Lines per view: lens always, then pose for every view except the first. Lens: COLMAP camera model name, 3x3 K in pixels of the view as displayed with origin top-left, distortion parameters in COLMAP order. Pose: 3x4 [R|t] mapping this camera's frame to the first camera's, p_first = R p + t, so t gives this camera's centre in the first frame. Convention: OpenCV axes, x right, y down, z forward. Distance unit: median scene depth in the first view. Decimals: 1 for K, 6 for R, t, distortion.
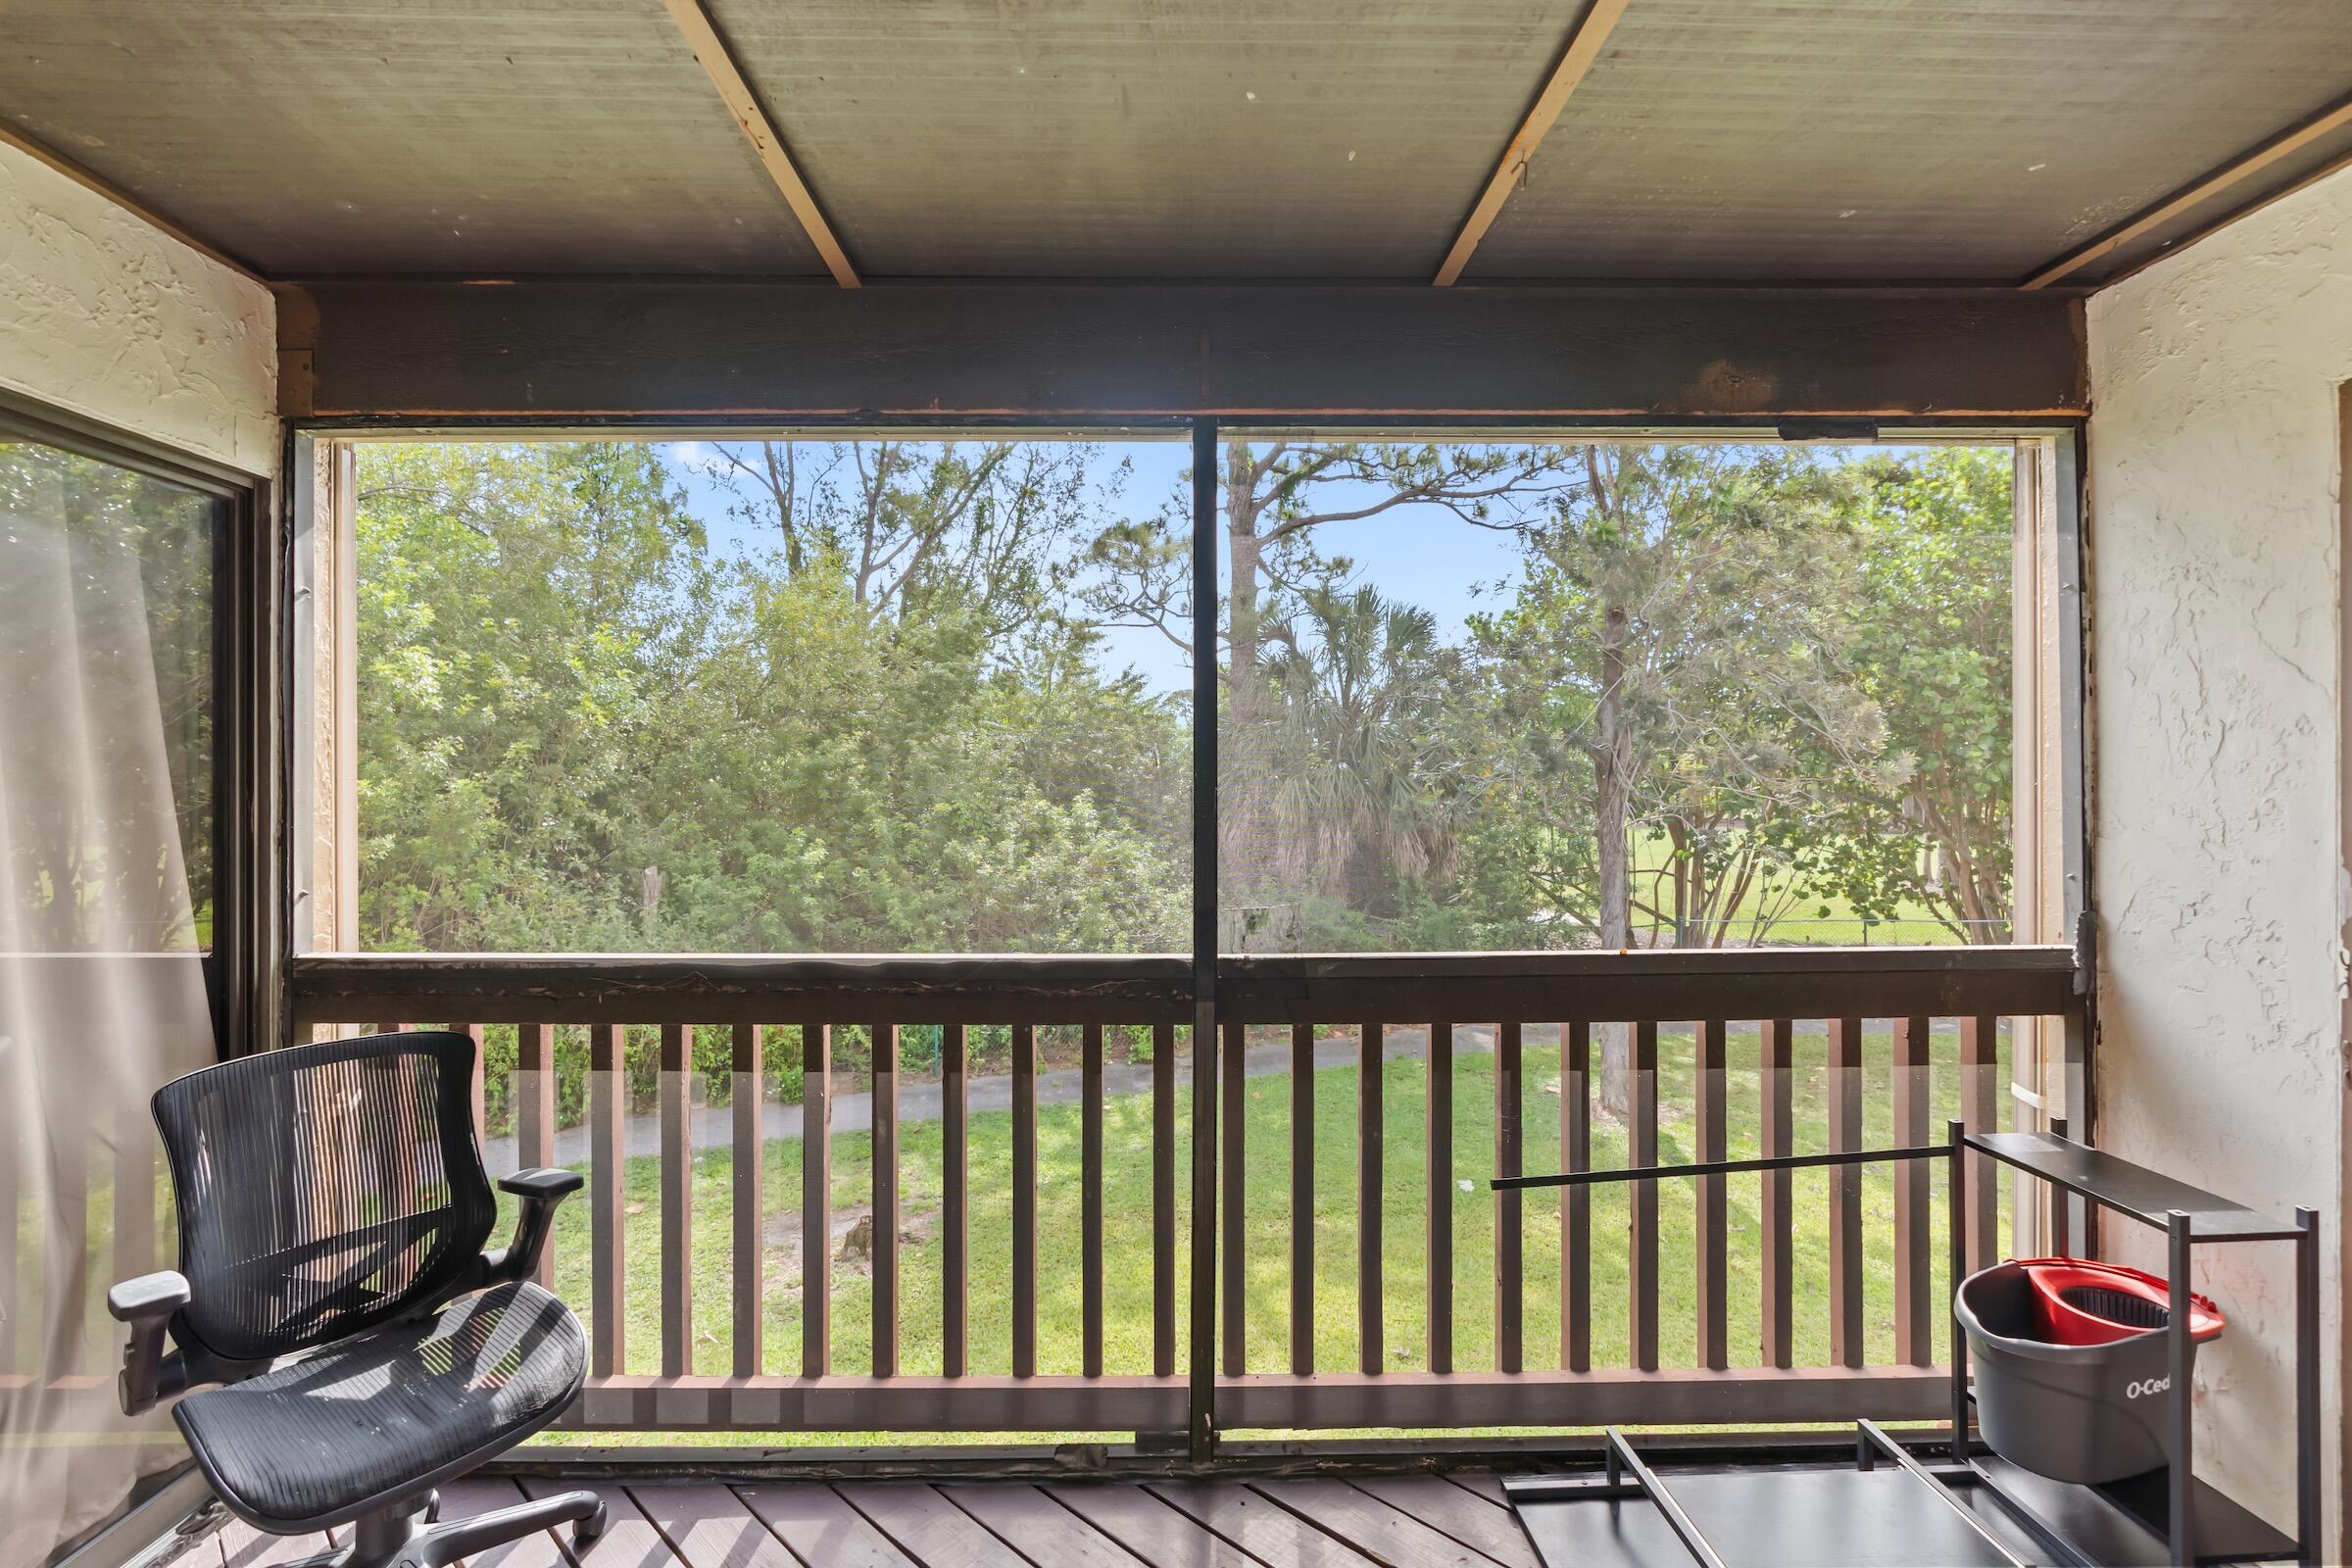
lens RADIAL K [[1066.1, 0, 1174.7], [0, 1066.1, 796.7], [0, 0, 1]] dist [-0.007185, 0.002023]
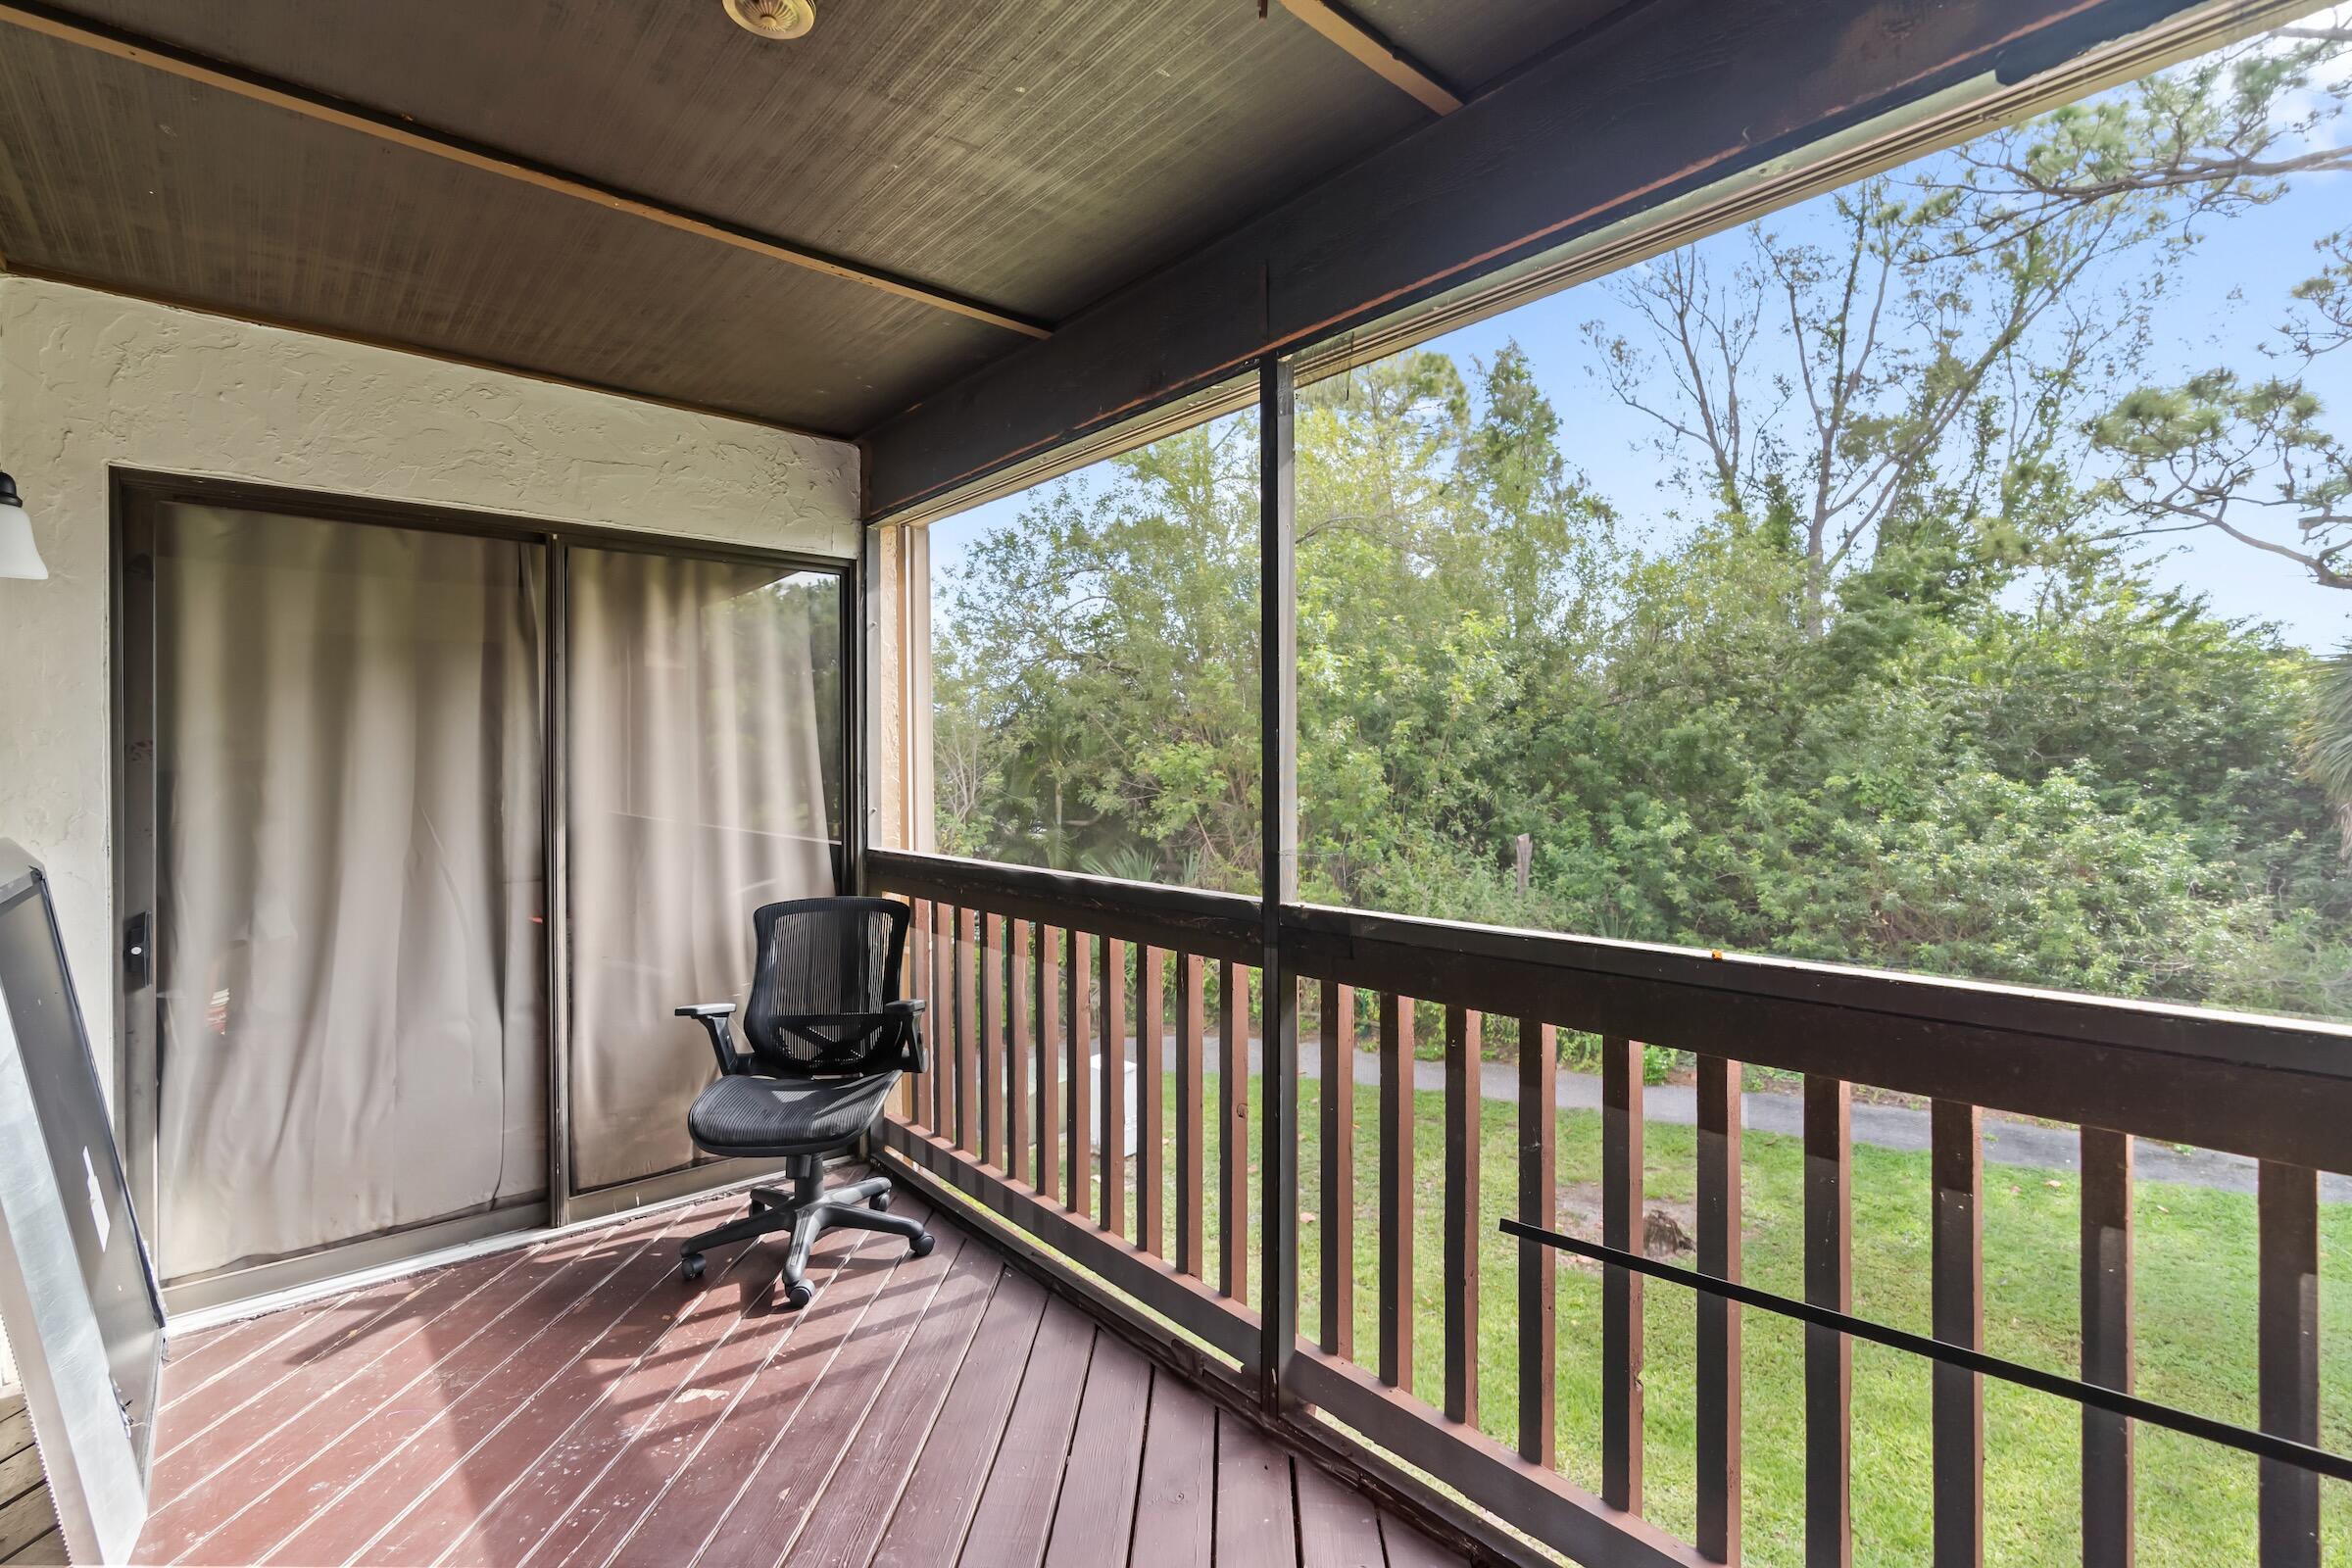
lens RADIAL K [[1066.1, 0, 1166.0], [0, 1066.1, 766.2], [0, 0, 1]] dist [-0.007185, 0.002023]
pose [[0.639995, -0.000461, -0.768379, 0.092030], [-0.004203, 0.999983, -0.004101, 0.003832], [0.768367, 0.005854, 0.639982, 0.037906]]
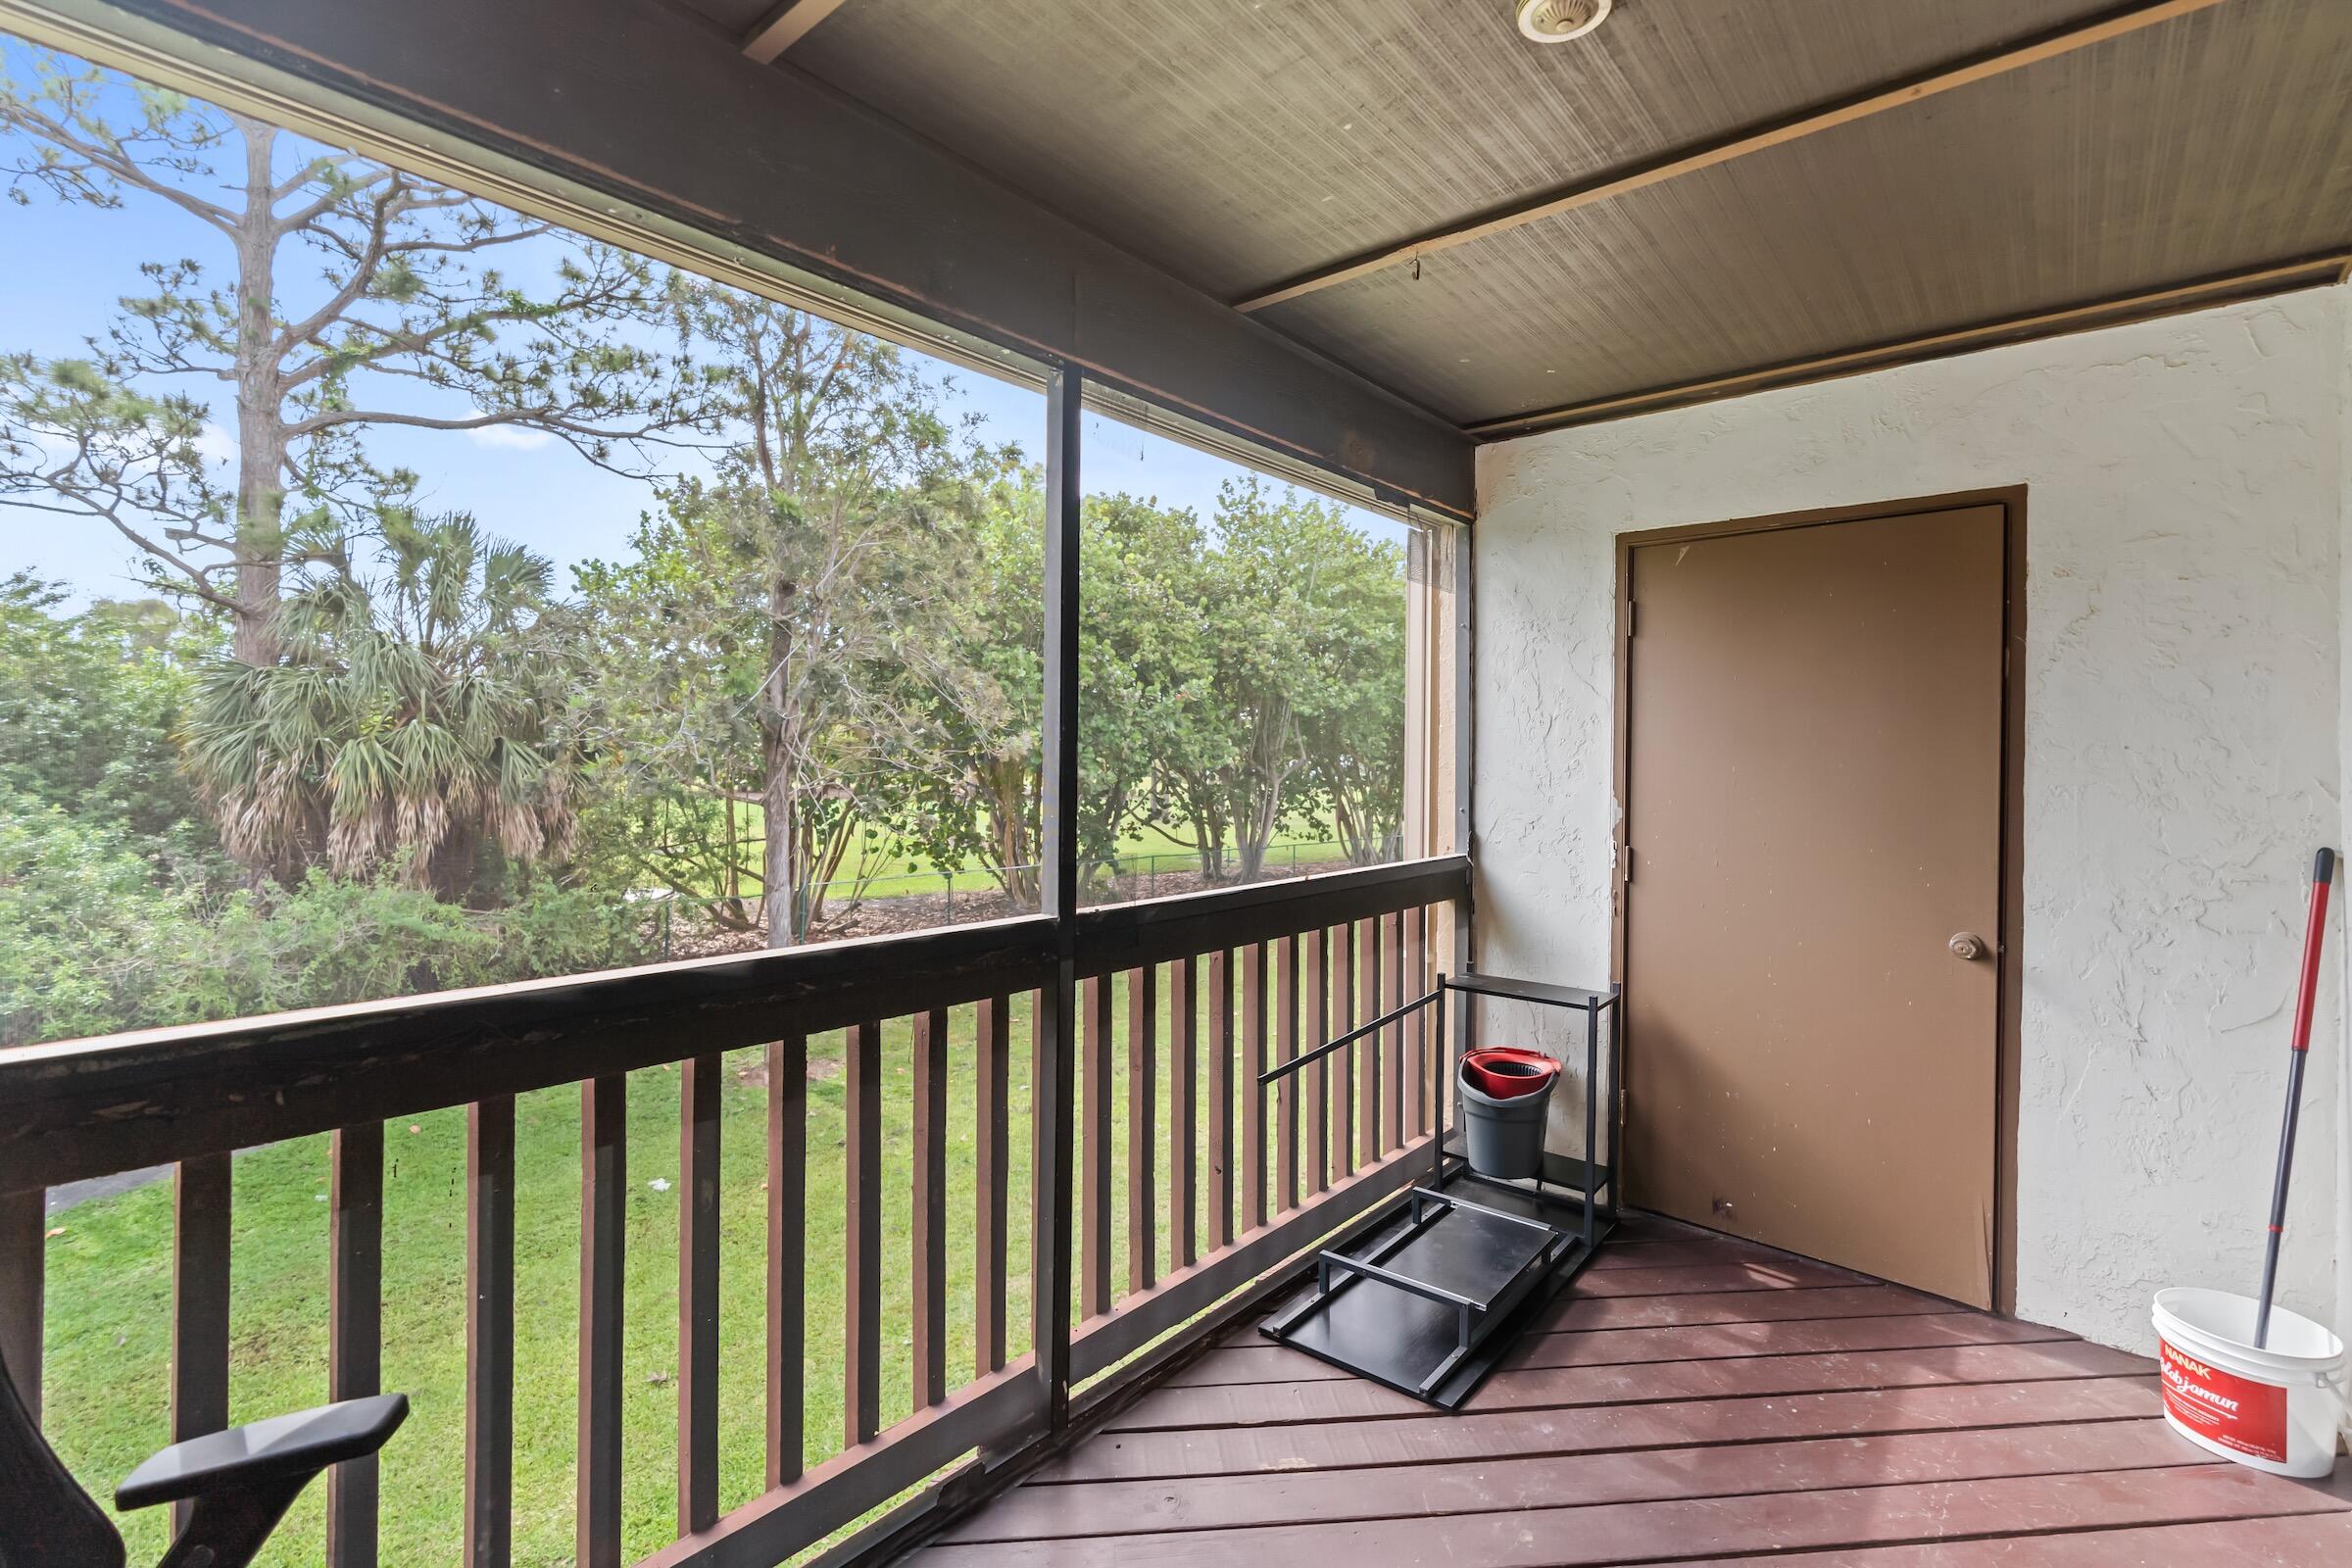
lens RADIAL K [[1066.1, 0, 1176.3], [0, 1066.1, 767.6], [0, 0, 1]] dist [-0.007185, 0.002023]
pose [[0.663544, 0.003000, 0.748131, -0.081470], [-0.002384, 0.999995, -0.001896, 0.002191], [-0.748133, -0.000525, 0.663548, 0.035219]]
